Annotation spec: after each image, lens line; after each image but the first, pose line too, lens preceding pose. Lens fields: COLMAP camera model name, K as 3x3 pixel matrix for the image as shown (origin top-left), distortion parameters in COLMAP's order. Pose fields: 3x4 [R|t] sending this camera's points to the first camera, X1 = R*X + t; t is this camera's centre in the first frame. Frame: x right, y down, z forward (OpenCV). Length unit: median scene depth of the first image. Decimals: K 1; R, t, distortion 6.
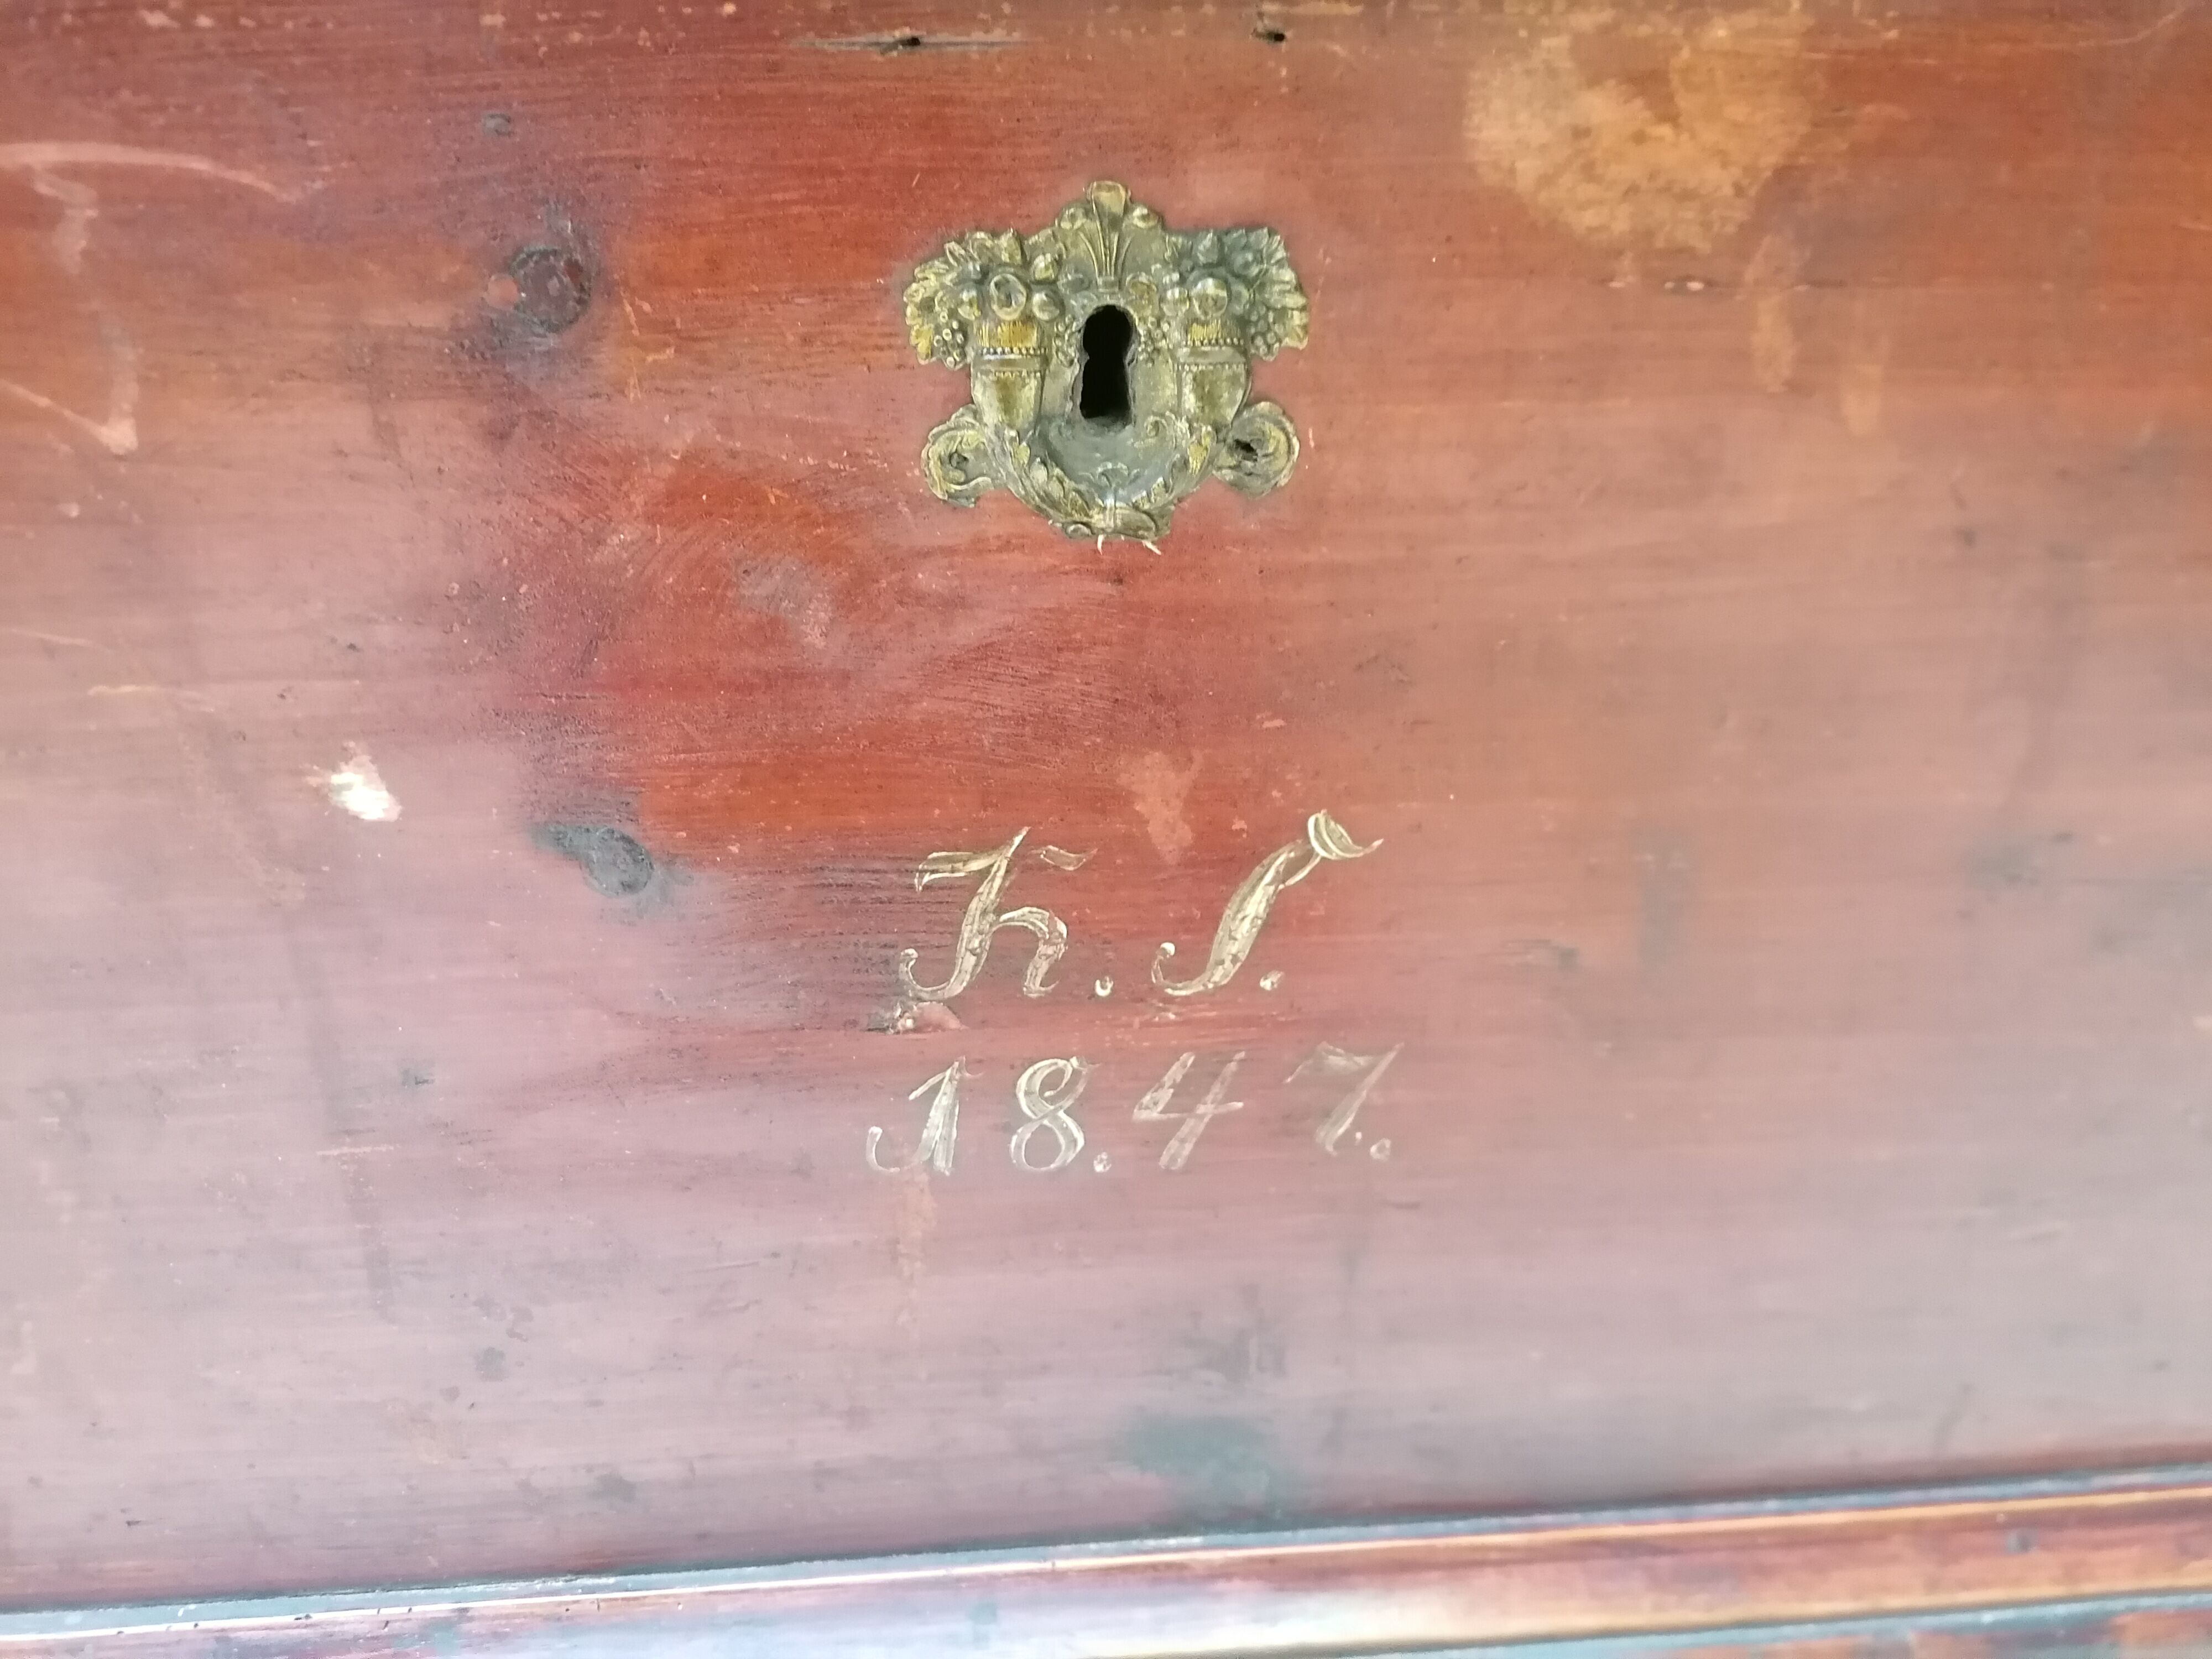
lens RADIAL K [[1676.9, 0, 1101.8], [0, 1676.9, 828.2], [0, 0, 1]] dist [0.099437, -0.148507]
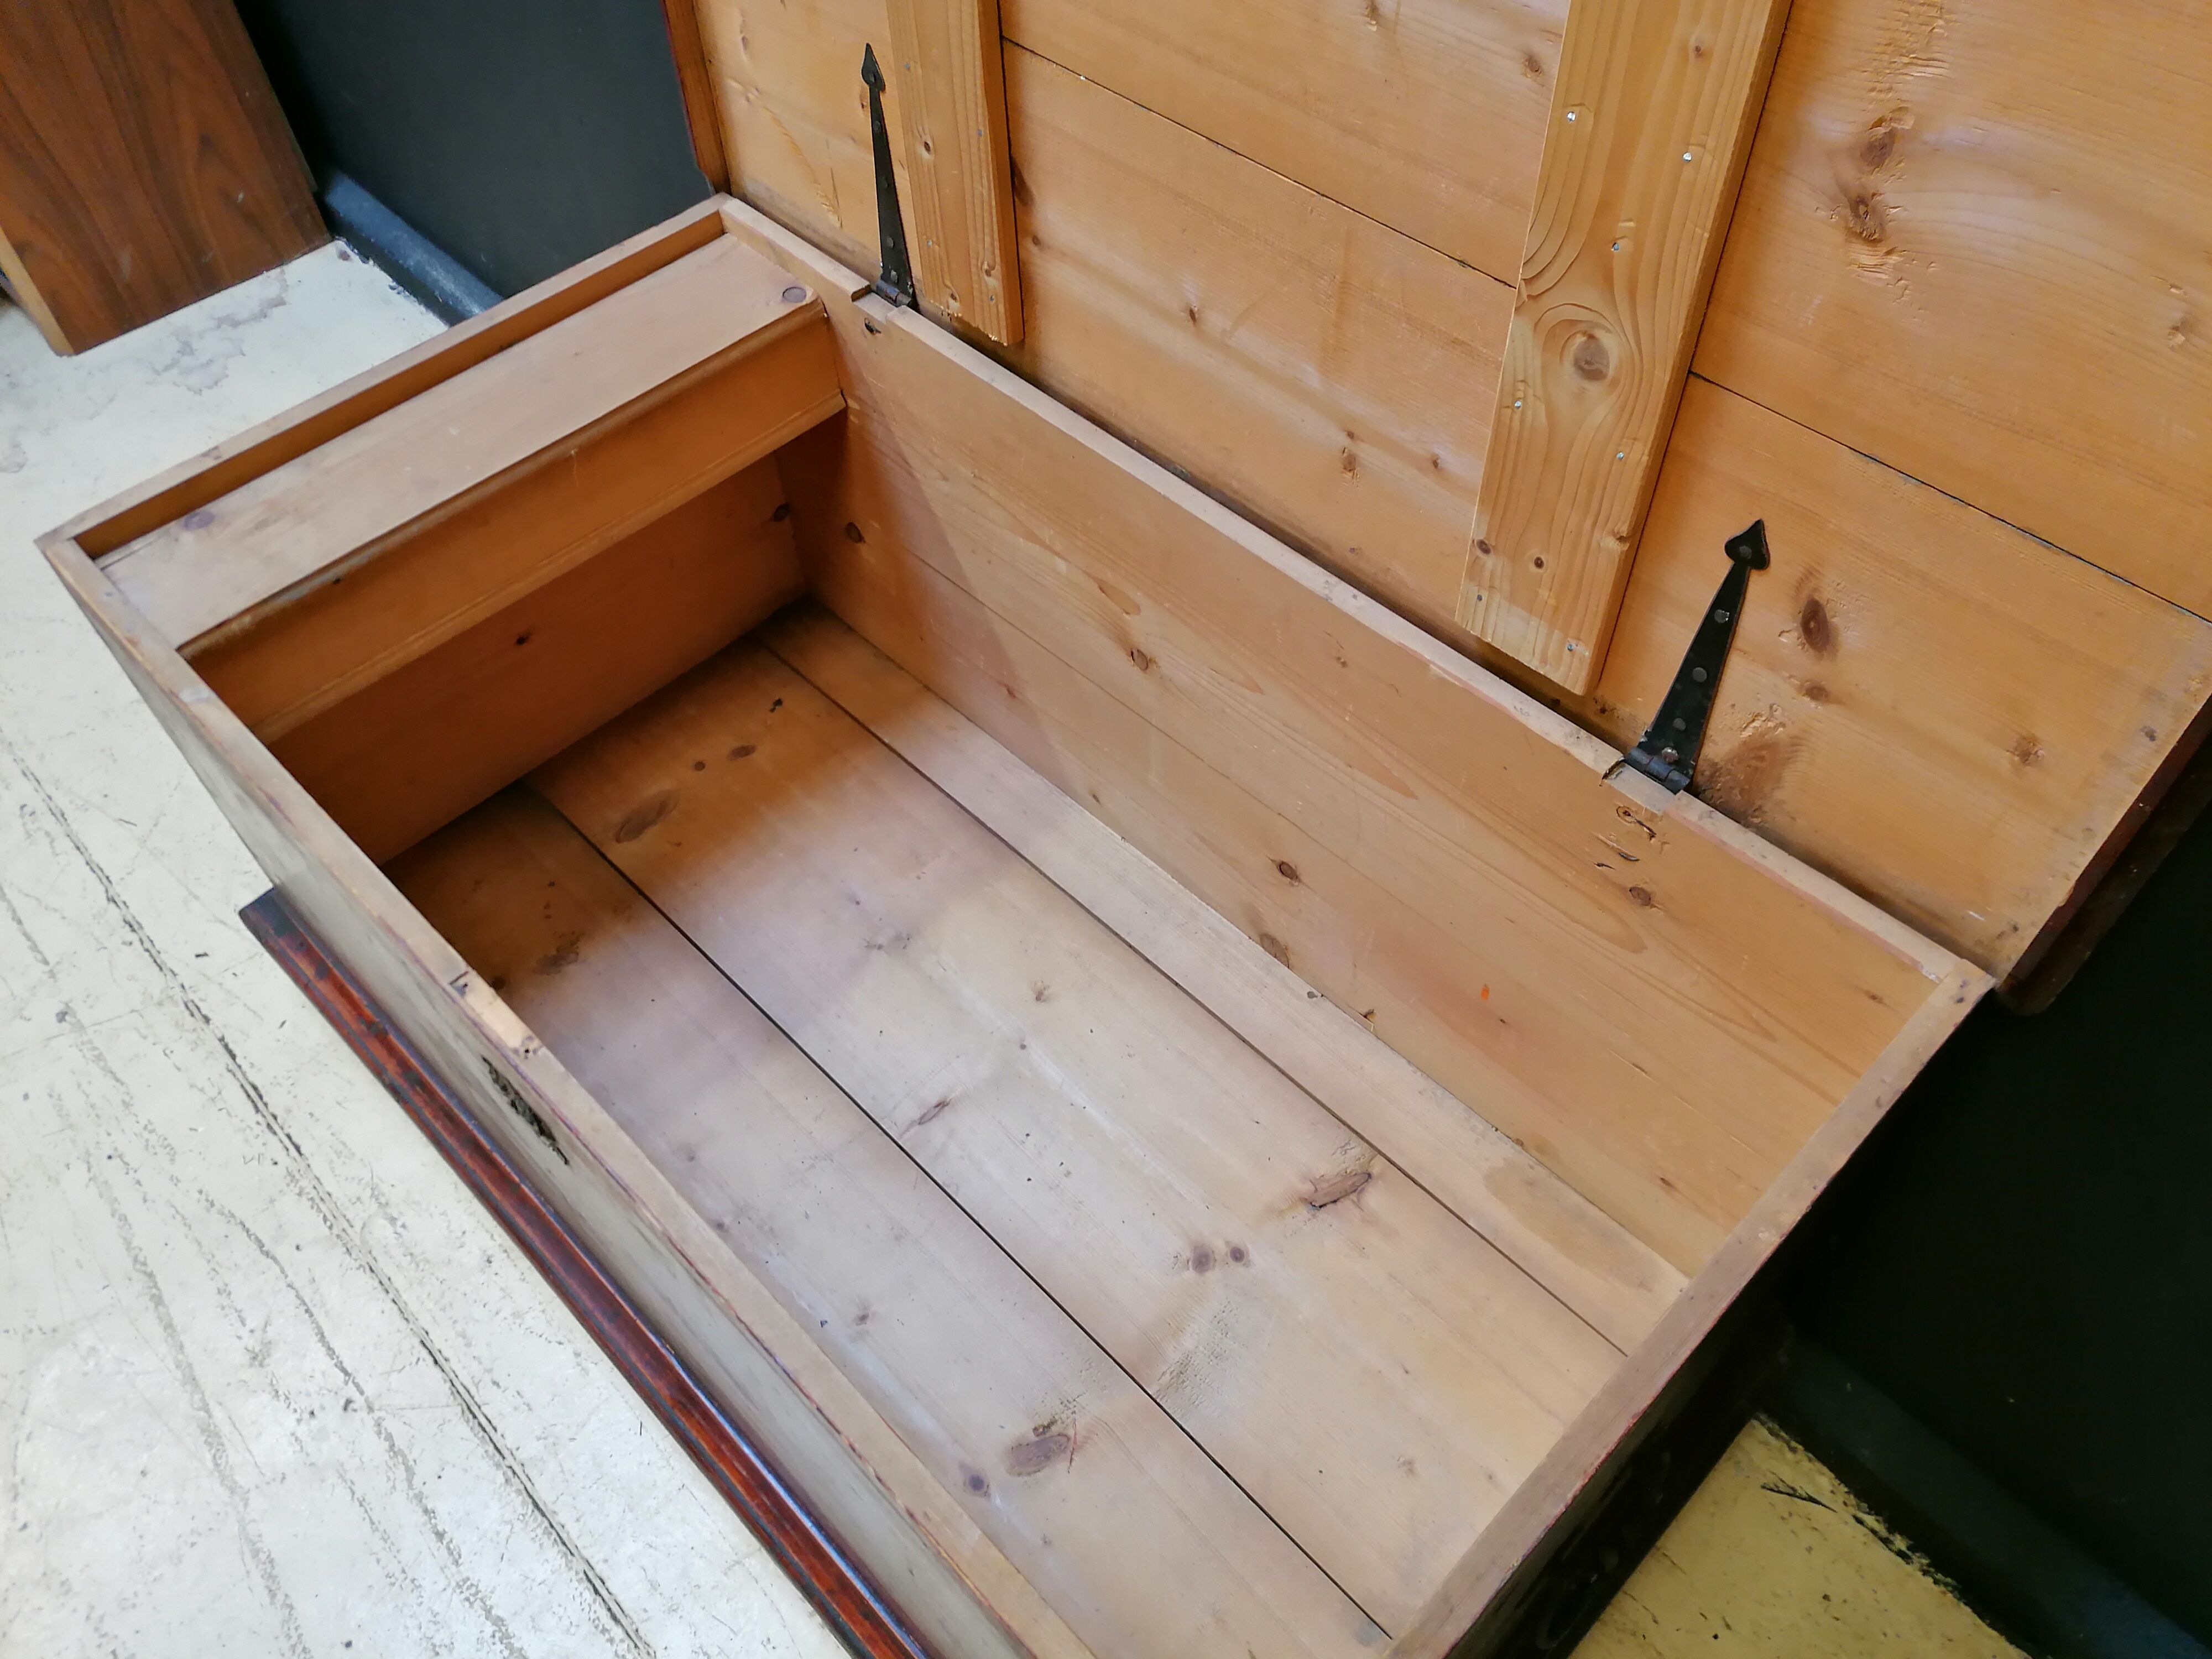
lens RADIAL K [[1665.7, 0, 1105.2], [0, 1665.7, 832.0], [0, 0, 1]] dist [0.103211, -0.134694]
pose [[0.643277, 0.585345, -0.493524, 1.669975], [-0.325055, 0.792415, 0.516157, -2.287727], [0.693206, -0.171610, 0.700011, -0.283327]]
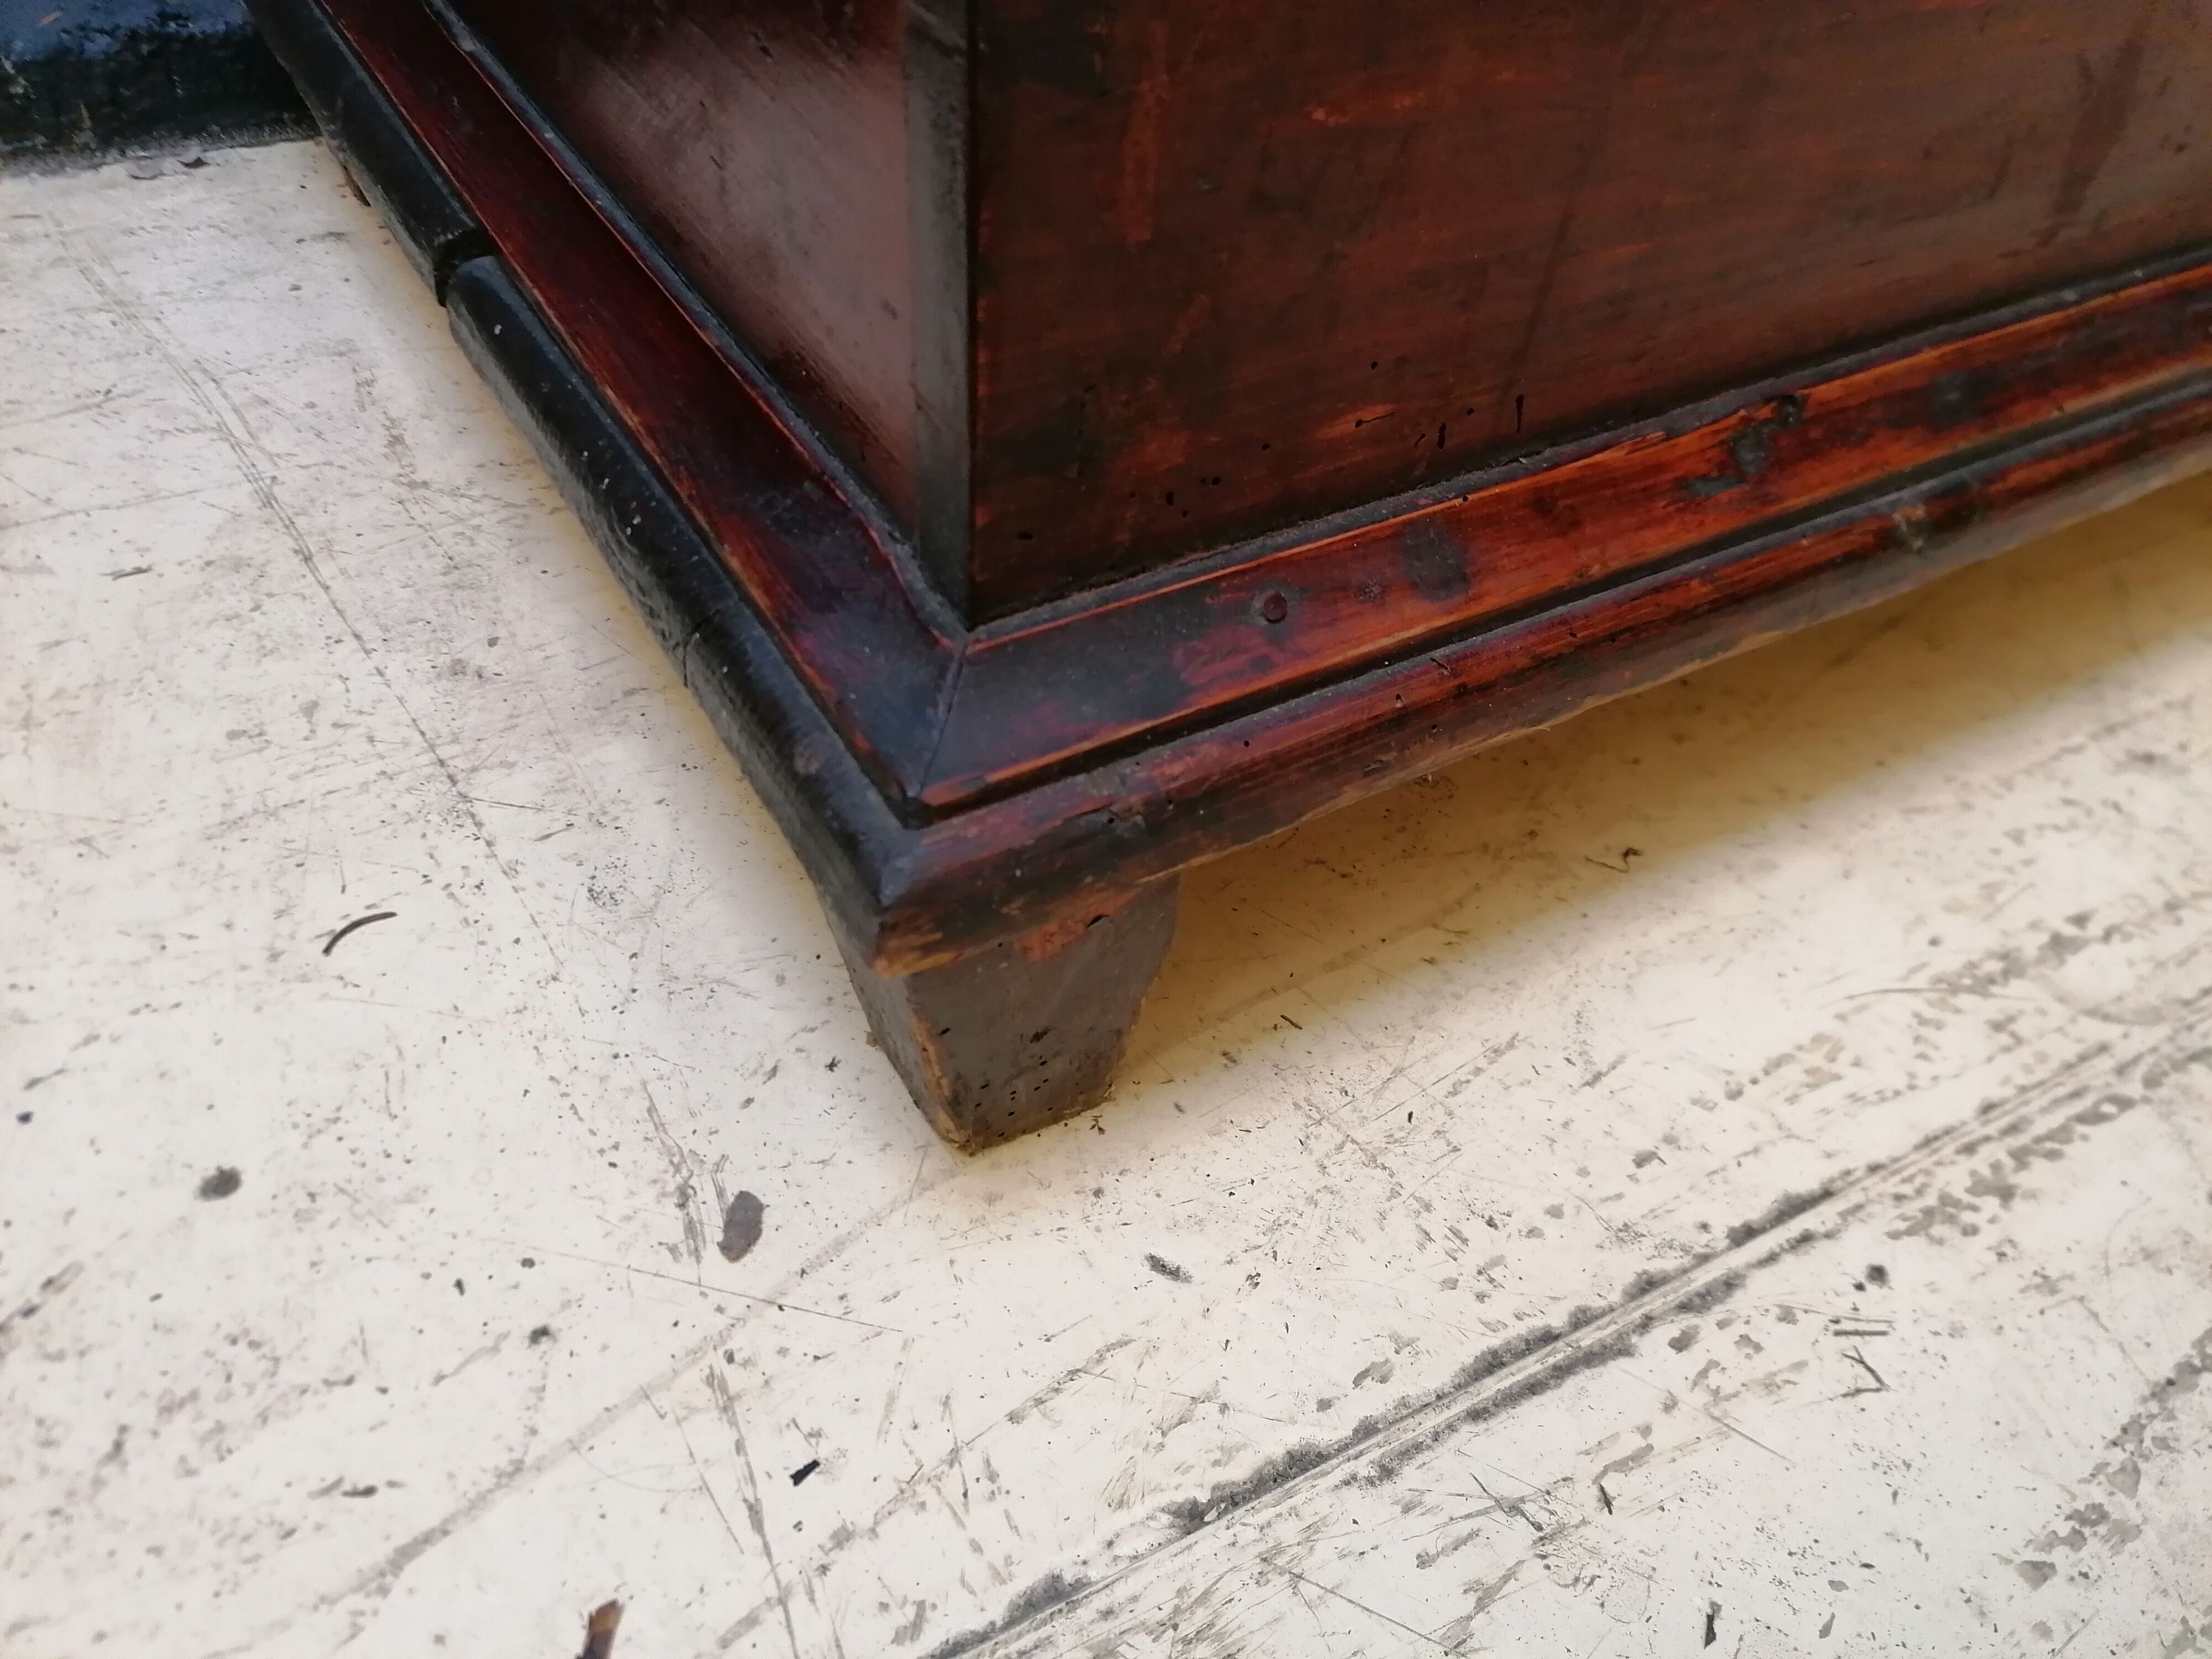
lens RADIAL K [[1676.9, 0, 1101.8], [0, 1676.9, 828.2], [0, 0, 1]] dist [0.099437, -0.148507]
pose [[0.897936, -0.263909, 0.352227, -1.809613], [0.158327, 0.940397, 0.300974, 0.458981], [-0.410663, -0.214488, 0.886200, 0.409552]]
